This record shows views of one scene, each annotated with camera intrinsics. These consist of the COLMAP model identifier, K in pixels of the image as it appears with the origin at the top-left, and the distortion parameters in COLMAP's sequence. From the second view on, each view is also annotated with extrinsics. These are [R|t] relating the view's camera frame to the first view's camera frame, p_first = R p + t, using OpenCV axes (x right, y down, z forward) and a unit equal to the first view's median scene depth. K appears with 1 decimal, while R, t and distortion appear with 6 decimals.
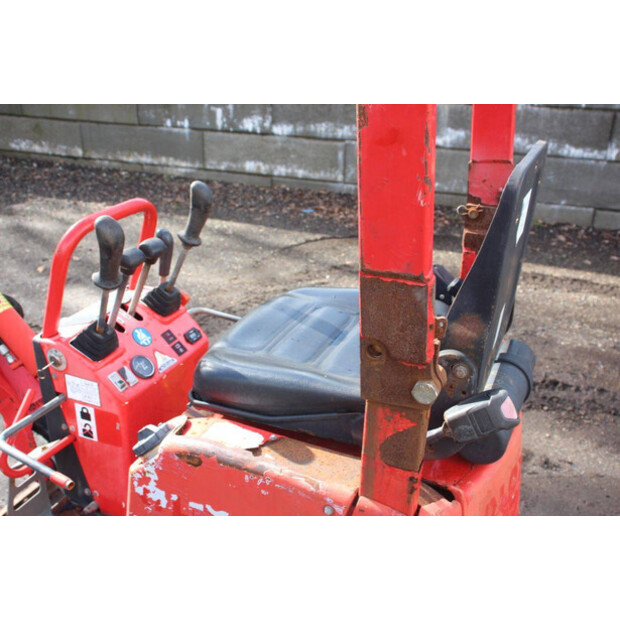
lens RADIAL K [[657.7, 0, 310.0], [0, 657.7, 310.0], [0, 0, 1]] dist [-0.102613, 0.246739]
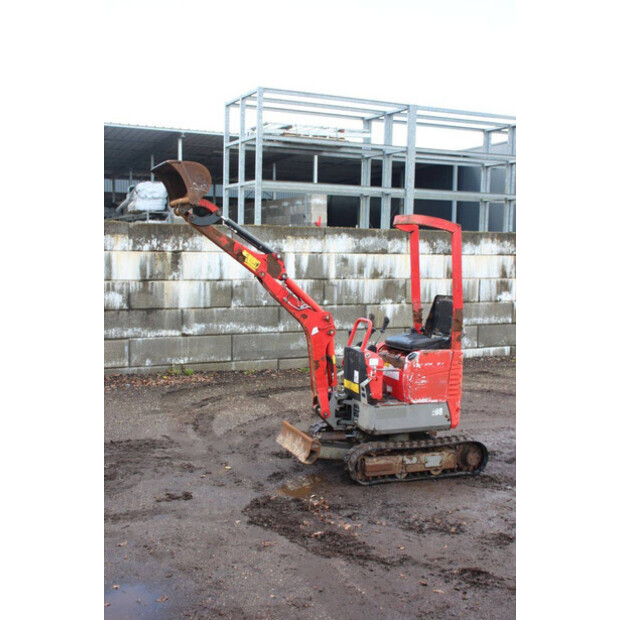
lens RADIAL K [[737.0, 0, 310.0], [0, 737.0, 310.0], [0, 0, 1]] dist [-0.021950, 0.015106]
pose [[0.700696, -0.063485, 0.710630, -0.945970], [0.289197, 0.935811, -0.201553, 0.154375], [-0.652219, 0.346739, 0.674078, -0.473241]]
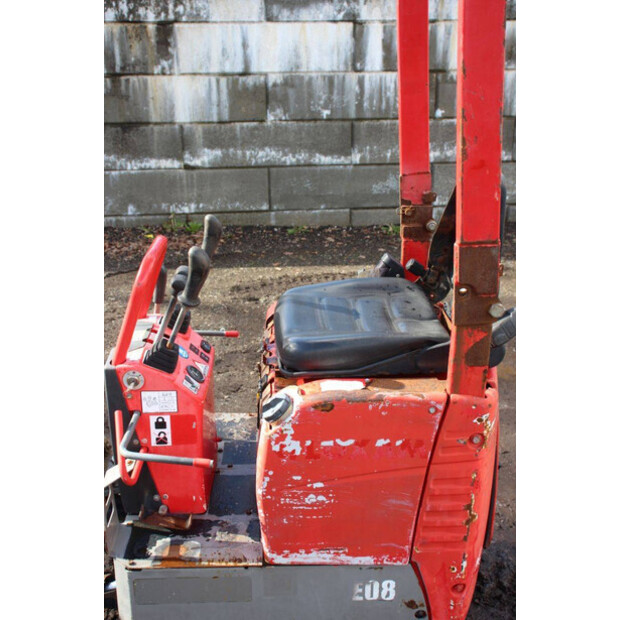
lens RADIAL K [[734.2, 0, 310.0], [0, 734.2, 310.0], [0, 0, 1]] dist [-0.028934, 0.167645]
pose [[0.897481, -0.177264, 0.403864, -0.149186], [0.197355, 0.980297, -0.008295, 0.006483], [-0.394436, 0.087149, 0.914782, -0.078605]]
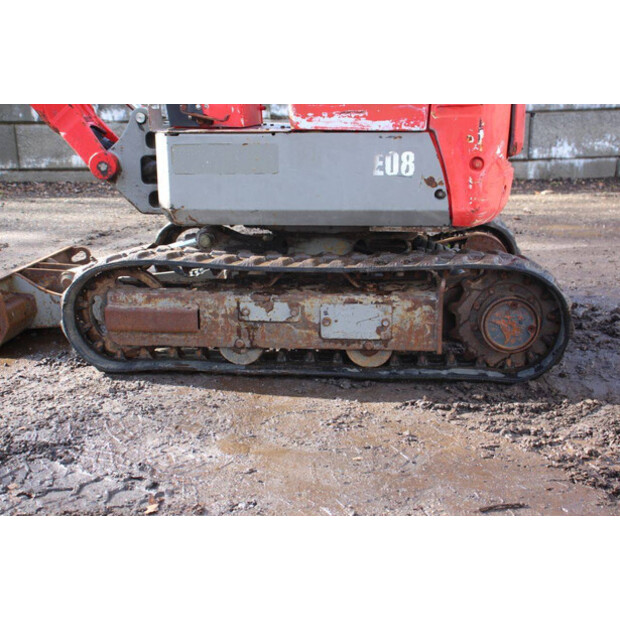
lens RADIAL K [[813.7, 0, 310.0], [0, 813.7, 310.0], [0, 0, 1]] dist [0.029721, 0.112805]
pose [[0.948876, -0.109049, 0.296214, -0.170662], [0.161596, 0.973948, -0.159097, 0.248451], [-0.271148, 0.198830, 0.941778, -0.113452]]
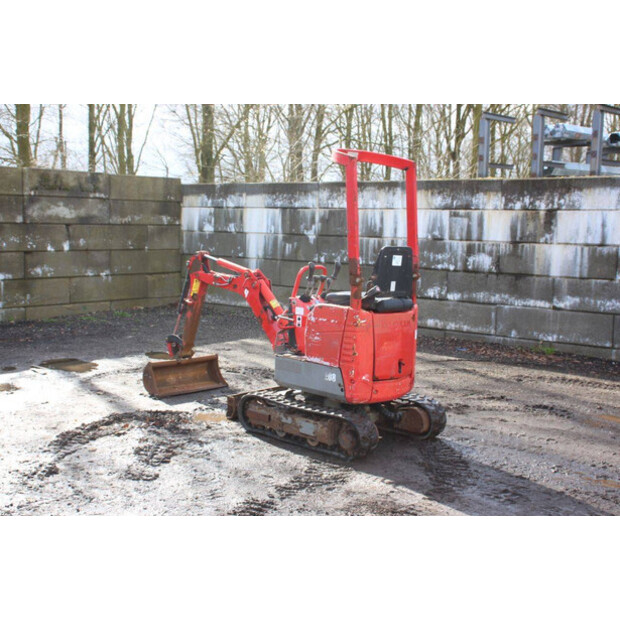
lens RADIAL K [[865.5, 0, 310.0], [0, 865.5, 310.0], [0, 0, 1]] dist [0.009403, 0.422569]
pose [[0.939229, 0.038918, -0.341077, 0.344789], [-0.145283, 0.945254, -0.292213, 0.383768], [0.311032, 0.324008, 0.893464, -0.841394]]
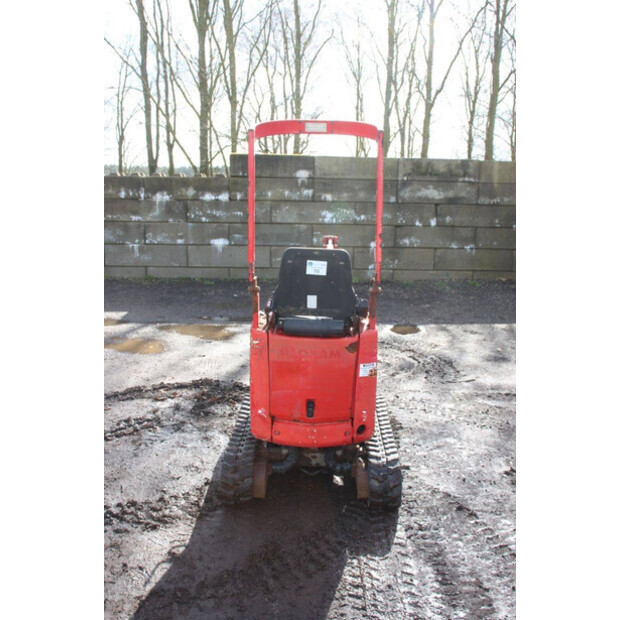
lens RADIAL K [[603.2, 0, 310.0], [0, 603.2, 310.0], [0, 0, 1]] dist [-0.090305, 0.002209]
pose [[0.380680, 0.181919, -0.906636, 0.594101], [-0.390297, 0.920454, 0.020813, -0.001793], [0.838302, 0.345935, 0.421401, -0.041674]]
